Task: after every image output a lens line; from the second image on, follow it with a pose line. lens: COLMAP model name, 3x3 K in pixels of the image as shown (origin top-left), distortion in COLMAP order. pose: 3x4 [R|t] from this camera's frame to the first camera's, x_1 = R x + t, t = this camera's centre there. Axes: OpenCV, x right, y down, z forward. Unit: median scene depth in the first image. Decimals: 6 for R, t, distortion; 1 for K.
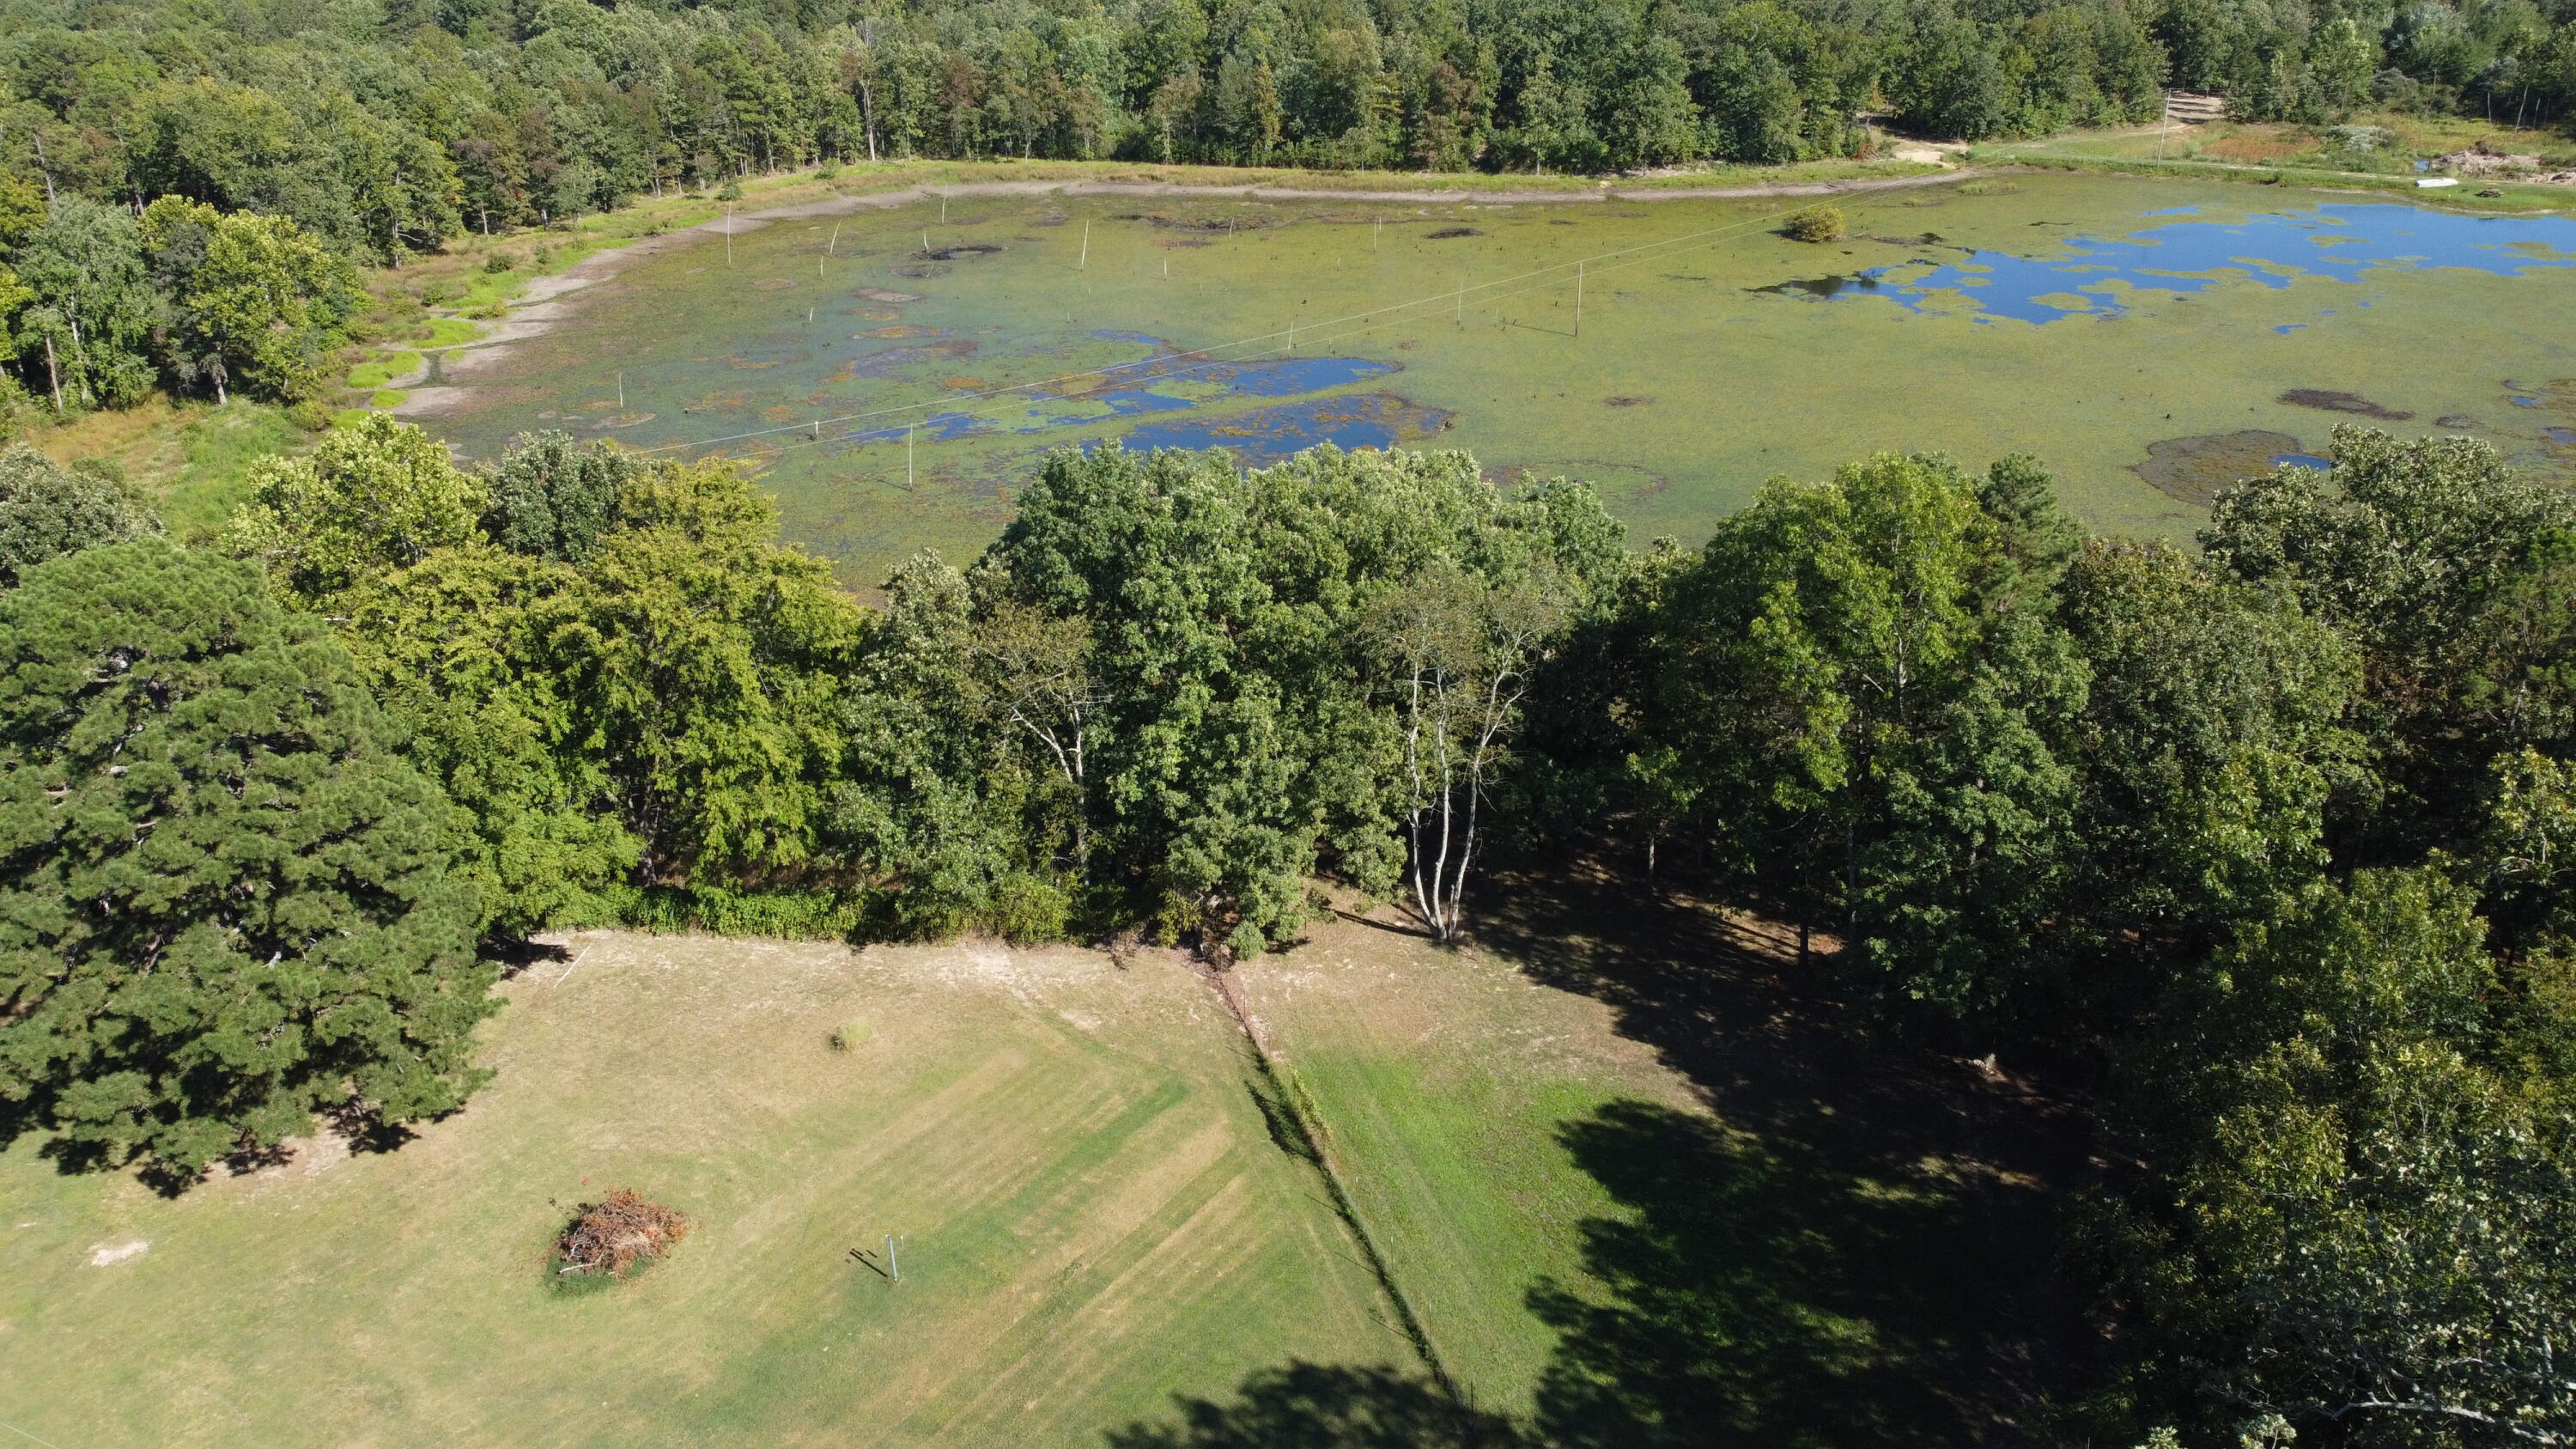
lens RADIAL K [[1925.4, 0, 1312.8], [0, 1925.4, 728.6], [0, 0, 1]] dist [-0.015422, -0.001490]
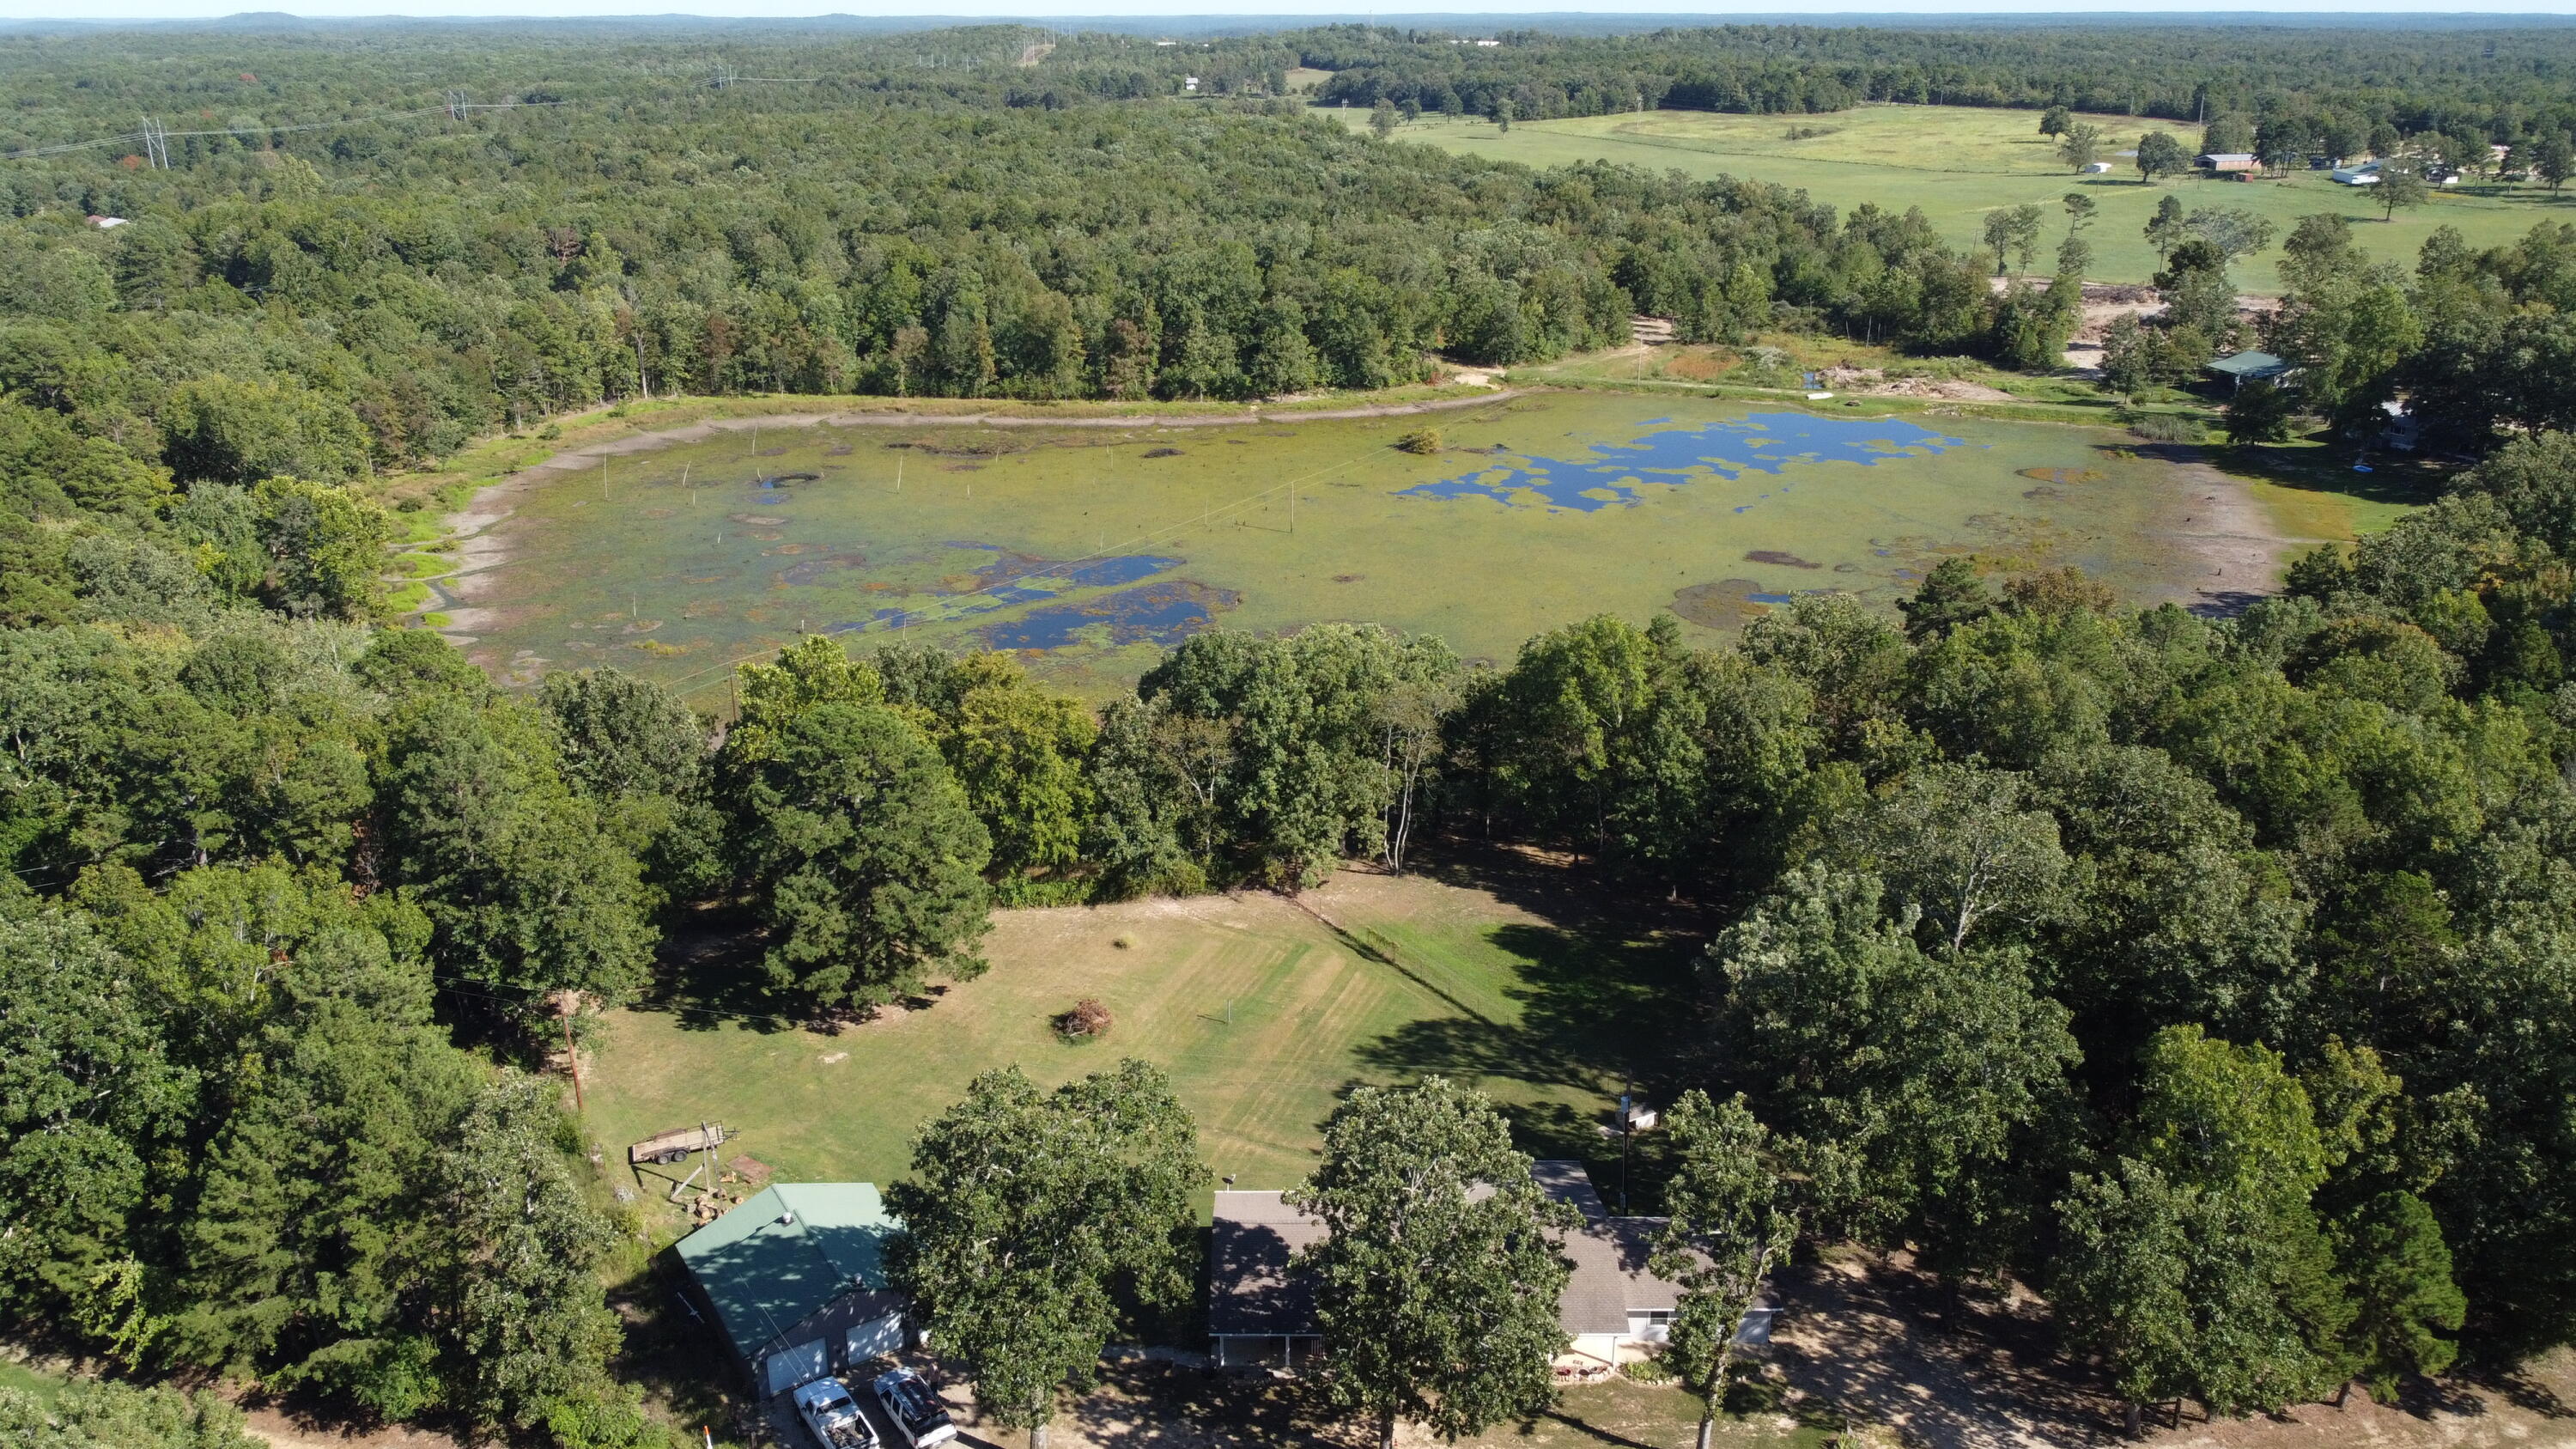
lens RADIAL K [[1993.1, 0, 1288.0], [0, 1993.1, 724.5], [0, 0, 1]] dist [-0.004274, -0.008792]
pose [[0.966413, -0.065924, 0.248395, -0.181570], [0.085123, 0.994091, -0.067353, 0.029402], [-0.242487, 0.086235, 0.966314, -0.319213]]
